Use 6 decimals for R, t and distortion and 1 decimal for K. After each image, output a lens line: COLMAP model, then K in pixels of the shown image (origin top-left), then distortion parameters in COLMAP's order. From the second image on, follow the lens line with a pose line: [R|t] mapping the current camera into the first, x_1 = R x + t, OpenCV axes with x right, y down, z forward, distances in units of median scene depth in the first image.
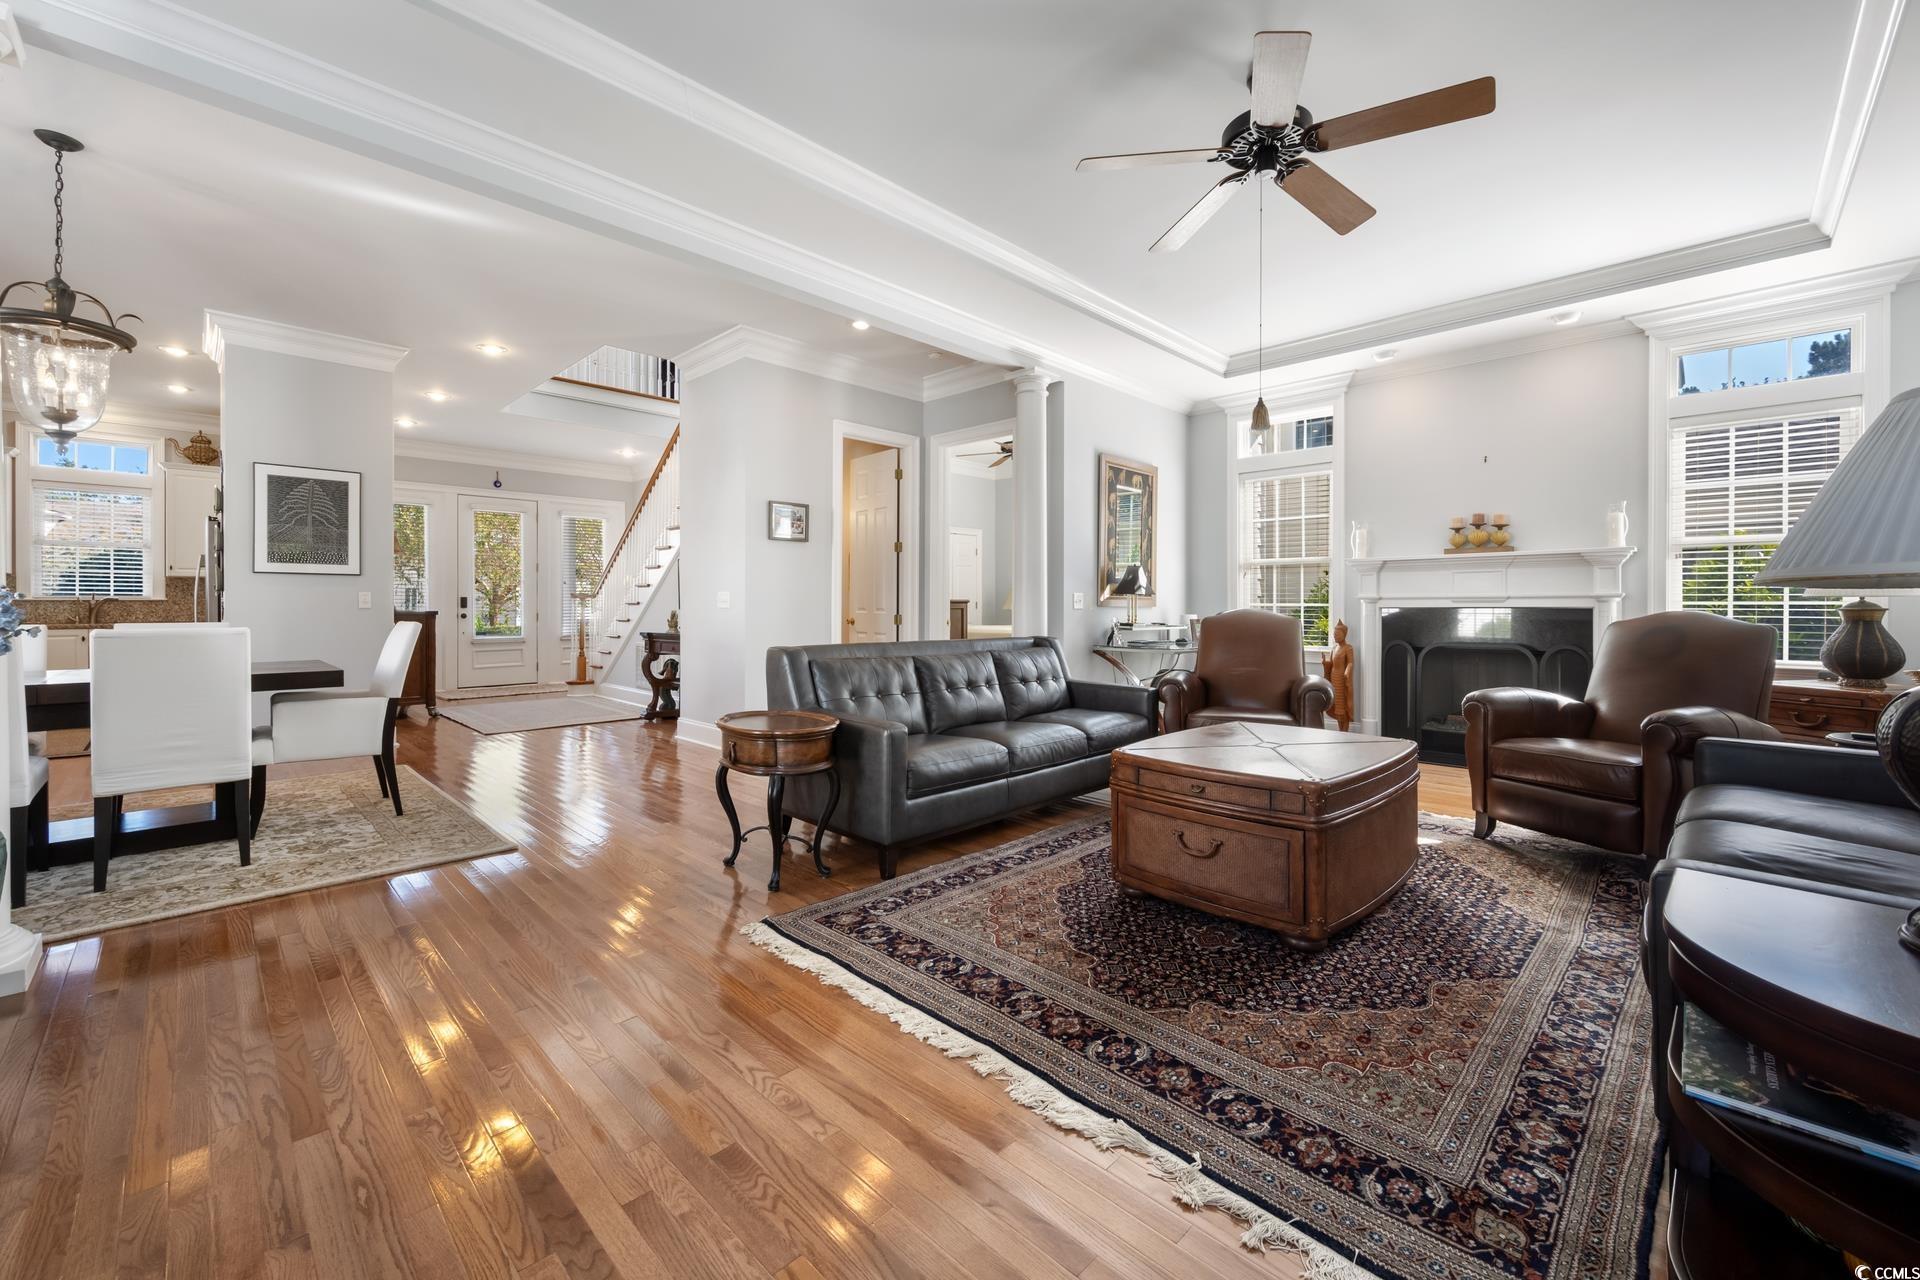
lens RADIAL K [[771.2, 0, 959.8], [0, 771.2, 622.8], [0, 0, 1]] dist [0.002806, 0.000408]
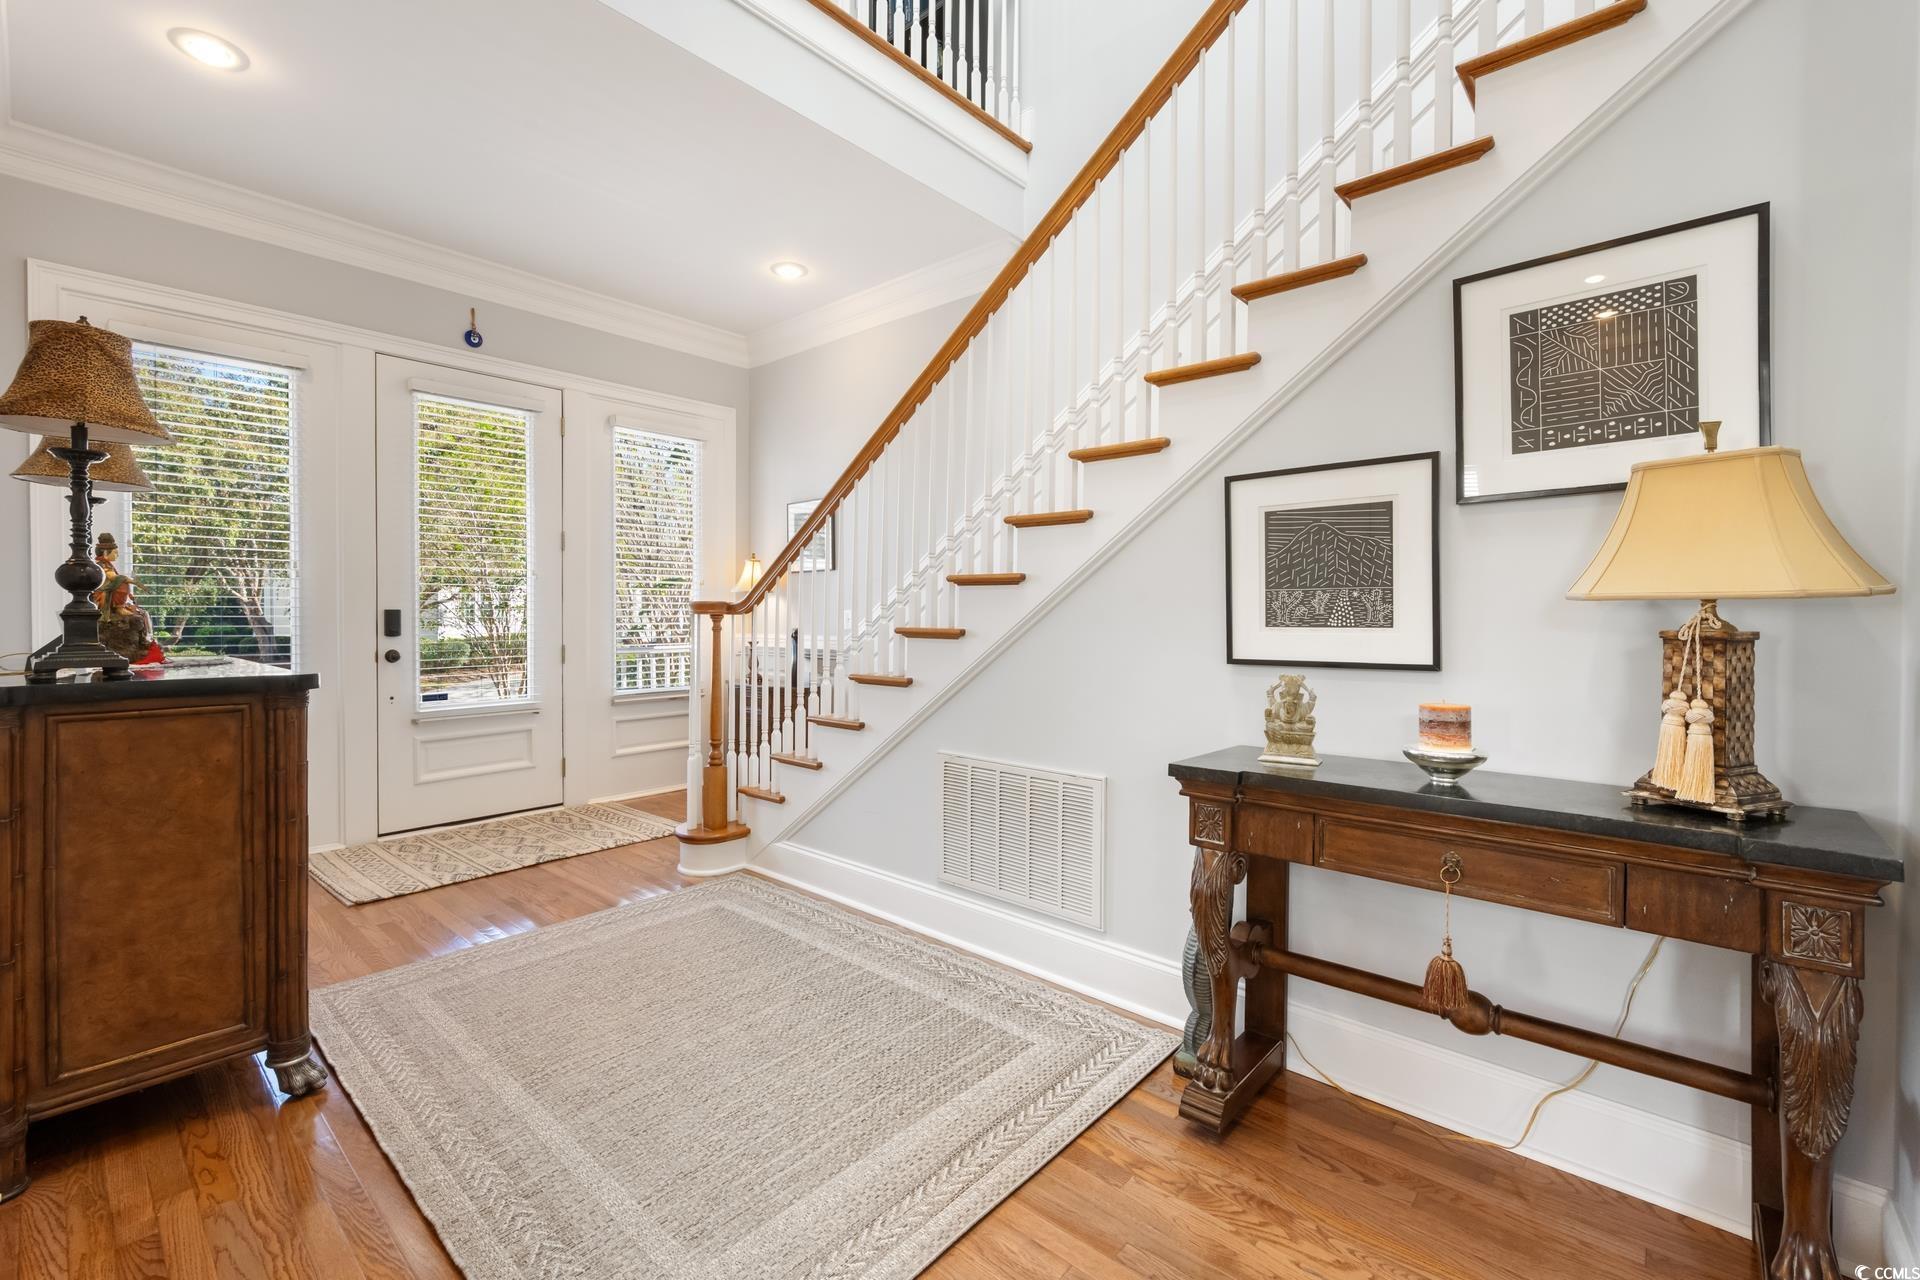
lens RADIAL K [[808.8, 0, 961.8], [0, 808.8, 632.9], [0, 0, 1]] dist [-0.001279, -0.000071]
pose [[0.999060, -0.008682, 0.042467, -0.358852], [0.008753, 0.999961, -0.001507, -0.017982], [-0.042452, 0.001877, 0.999097, 0.558996]]
